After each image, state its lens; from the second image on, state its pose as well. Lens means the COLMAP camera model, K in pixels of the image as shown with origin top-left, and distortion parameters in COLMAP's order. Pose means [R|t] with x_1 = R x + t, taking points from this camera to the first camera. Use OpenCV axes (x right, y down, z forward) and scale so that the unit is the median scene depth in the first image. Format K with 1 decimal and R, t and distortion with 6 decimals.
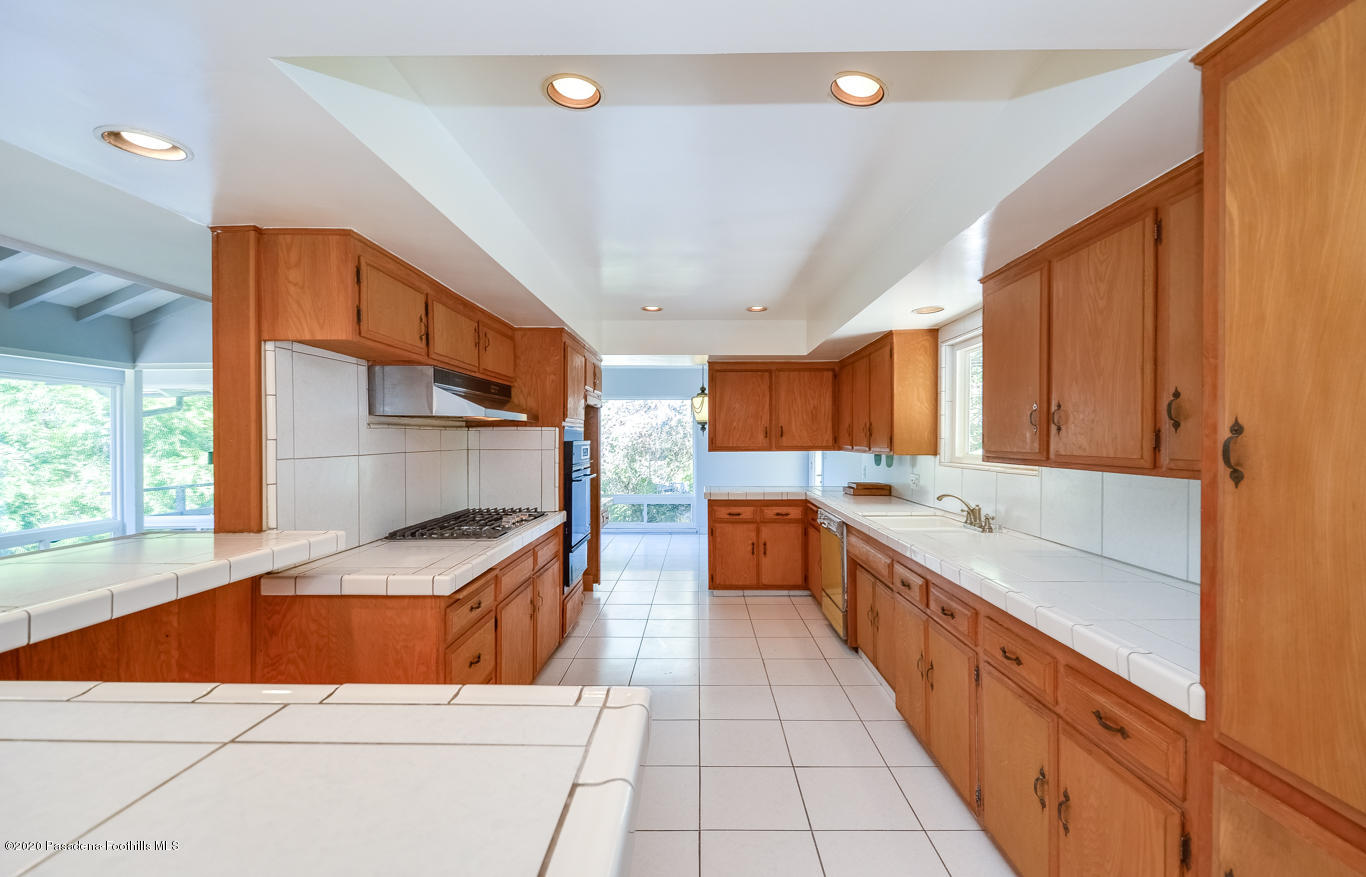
lens RADIAL K [[577.9, 0, 683.0], [0, 577.9, 438.5], [0, 0, 1]] dist [0.002591, -0.000229]
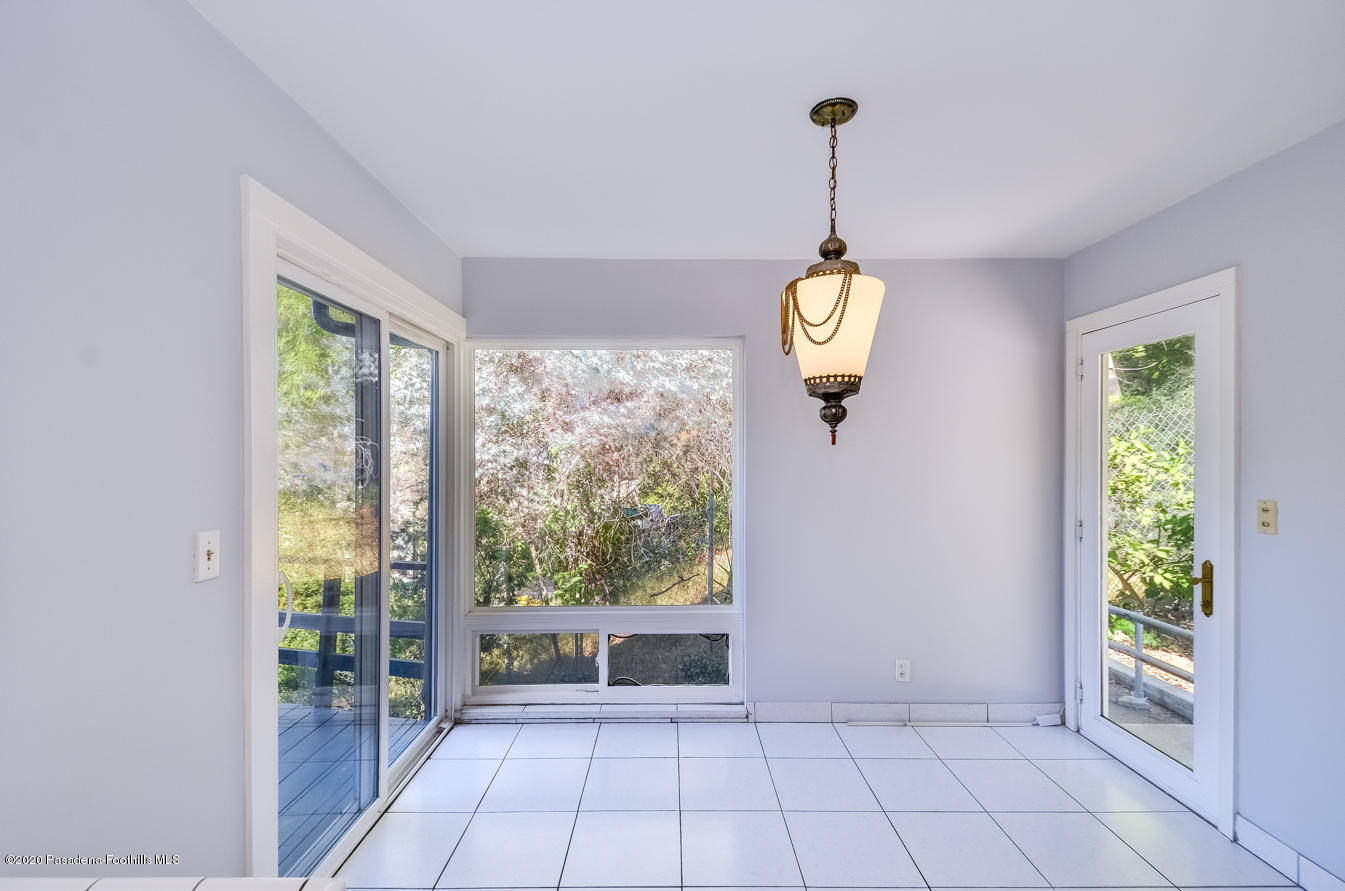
lens RADIAL K [[598.1, 0, 672.5], [0, 598.1, 445.5], [0, 0, 1]] dist [0.000041, 0.000002]
pose [[0.999652, -0.003902, 0.026103, -0.091453], [0.004272, 0.999891, -0.014137, -0.001641], [-0.026045, 0.014243, 0.999559, 1.830014]]
